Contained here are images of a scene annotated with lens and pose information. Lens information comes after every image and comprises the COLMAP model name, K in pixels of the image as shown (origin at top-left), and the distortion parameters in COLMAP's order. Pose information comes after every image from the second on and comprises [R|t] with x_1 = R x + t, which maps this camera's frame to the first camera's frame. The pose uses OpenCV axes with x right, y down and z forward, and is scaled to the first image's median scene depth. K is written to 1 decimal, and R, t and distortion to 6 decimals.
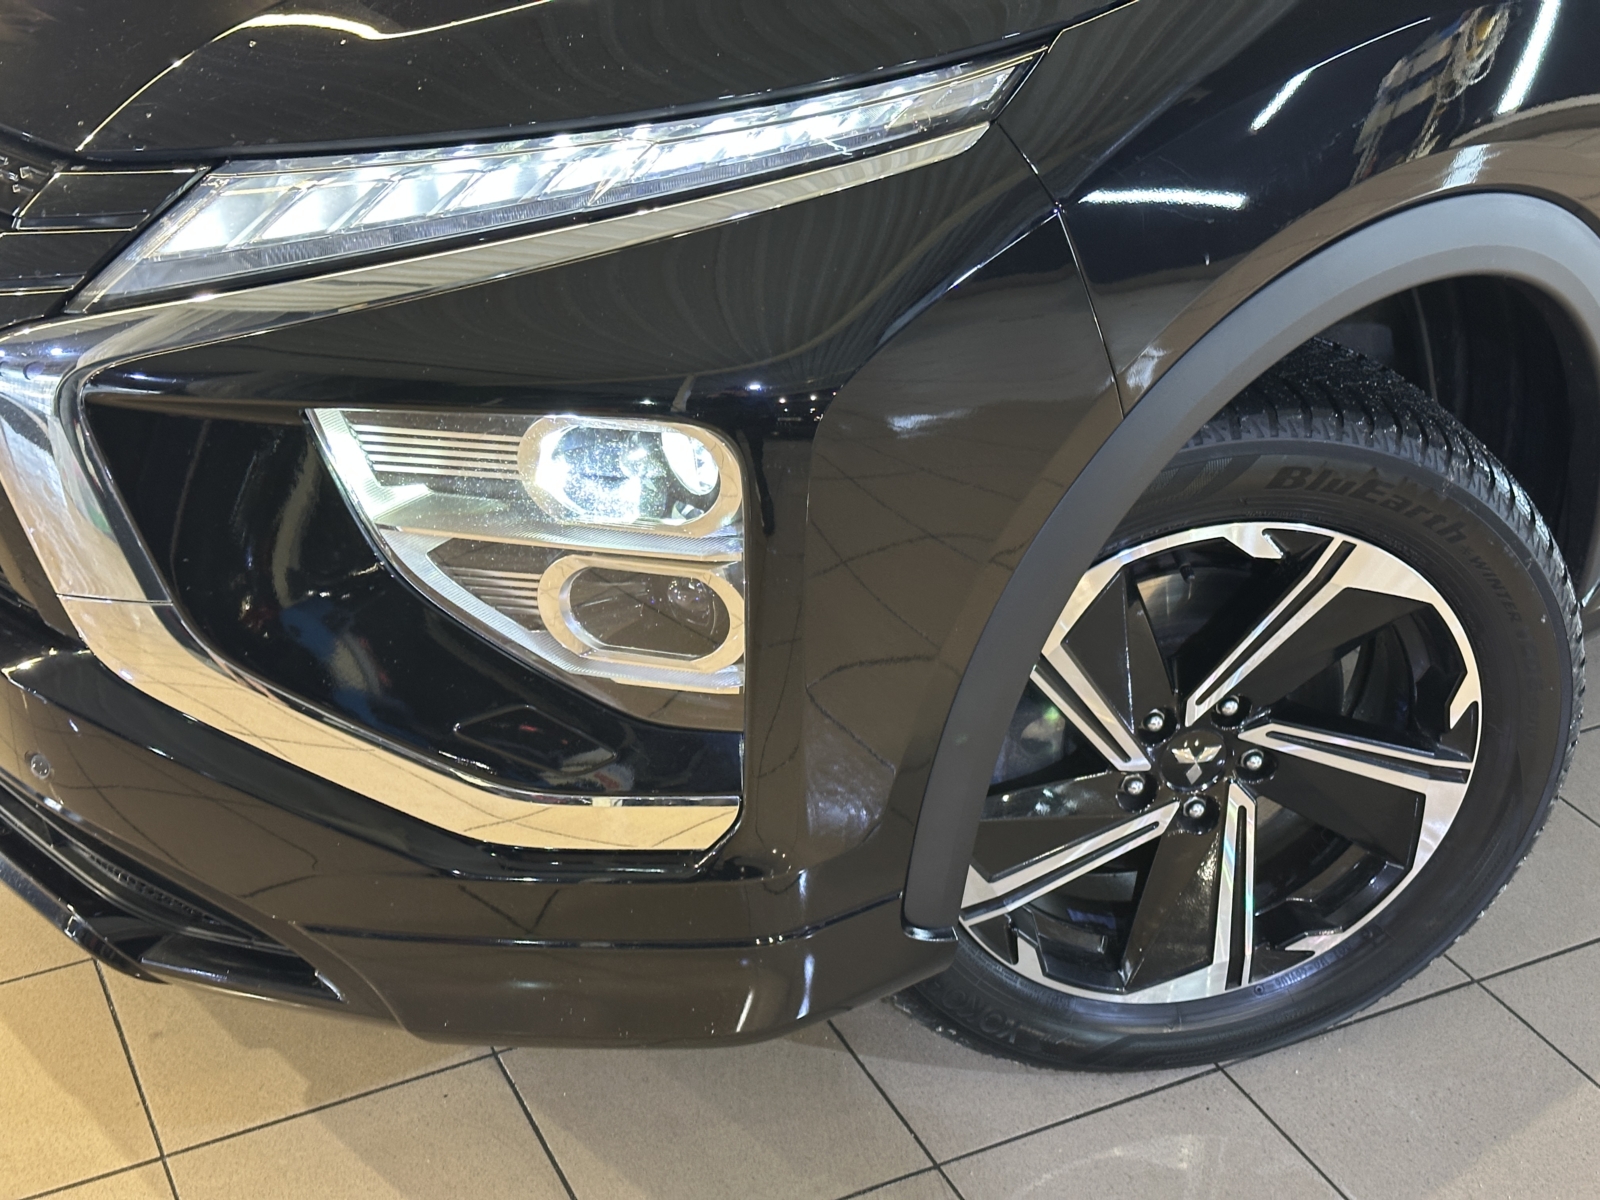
lens RADIAL K [[2232.0, 0, 800.0], [0, 2232.0, 600.0], [0, 0, 1]] dist [0.075341, -0.006396]
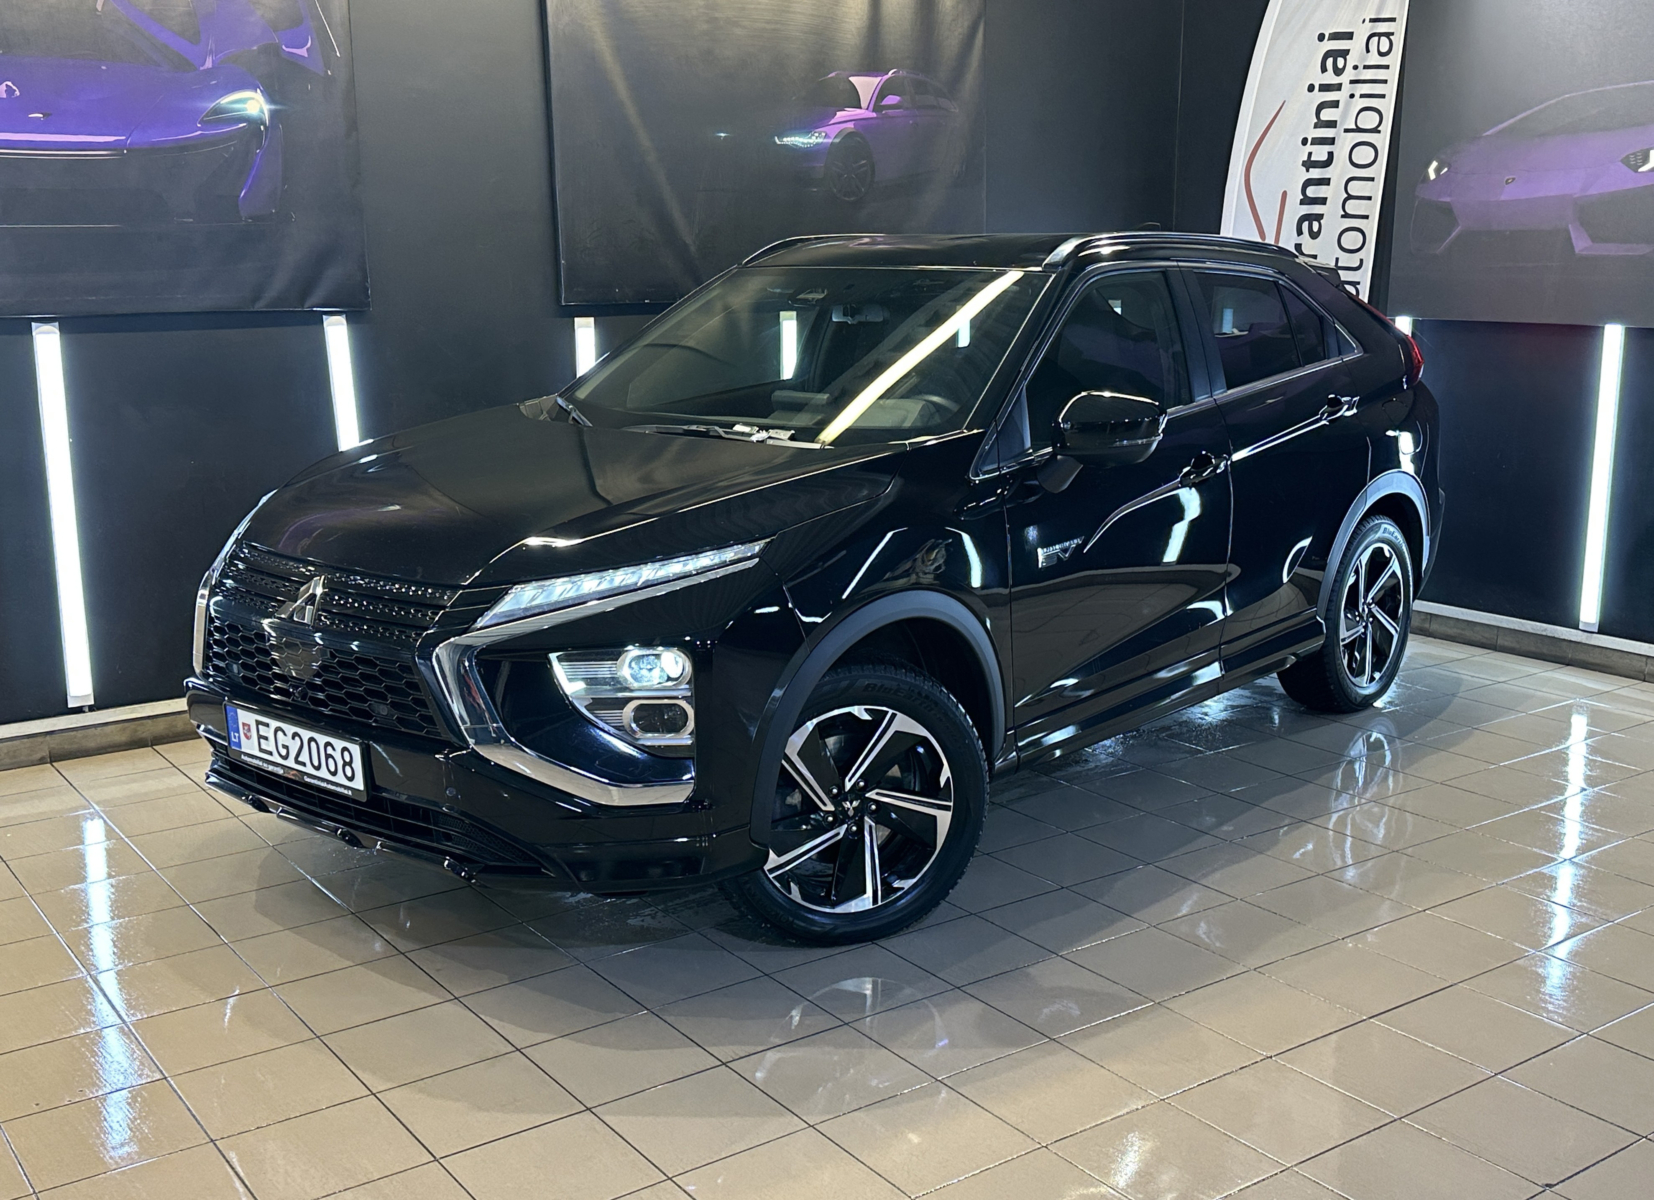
lens RADIAL K [[1829.0, 0, 827.0], [0, 1829.0, 600.0], [0, 0, 1]] dist [-0.003836, 0.007363]
pose [[0.988148, -0.048331, 0.145699, -0.160503], [0.093440, 0.942423, -0.321103, 0.546031], [-0.121791, 0.330912, 0.935769, -1.141108]]
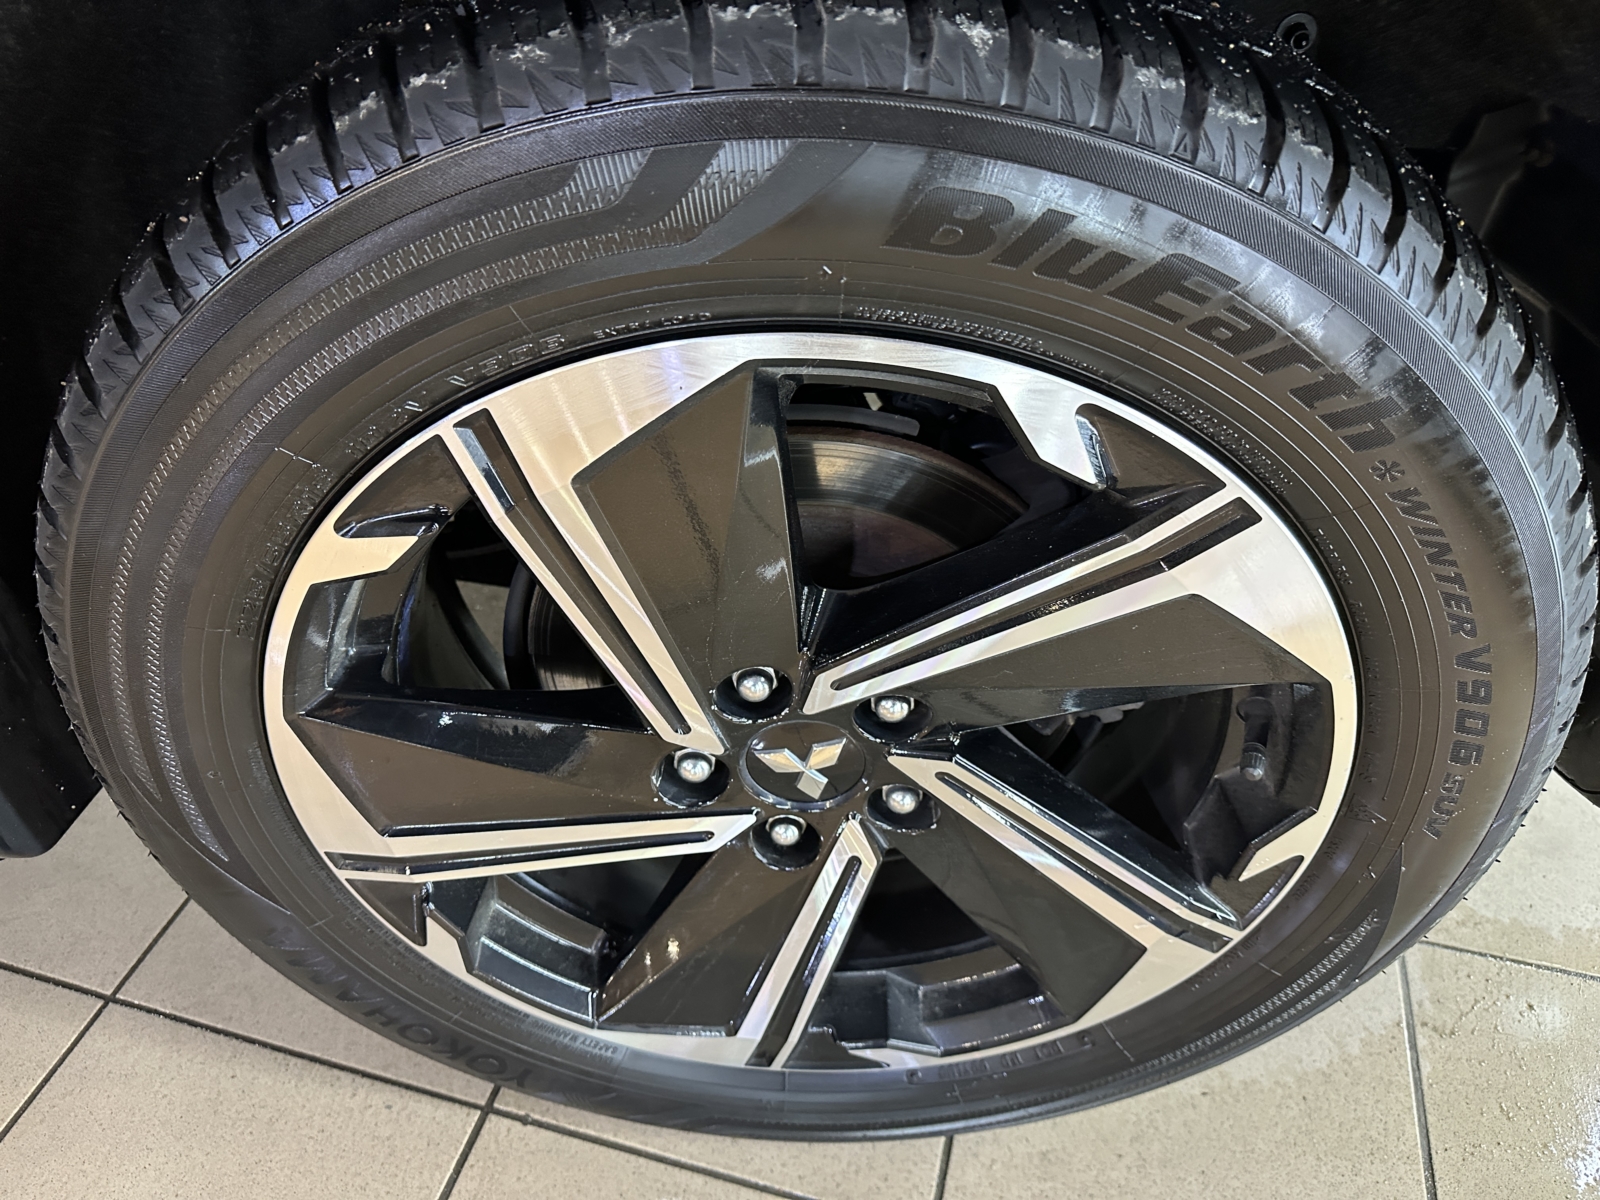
lens RADIAL K [[1128.5, 0, 800.0], [0, 1128.5, 600.0], [0, 0, 1]] dist [0.004135, 0.000140]
pose [[0.929330, 0.368087, 0.029296, 0.153350], [-0.368583, 0.919955, 0.133524, -0.005362], [0.022197, -0.134886, 0.990612, 0.730951]]
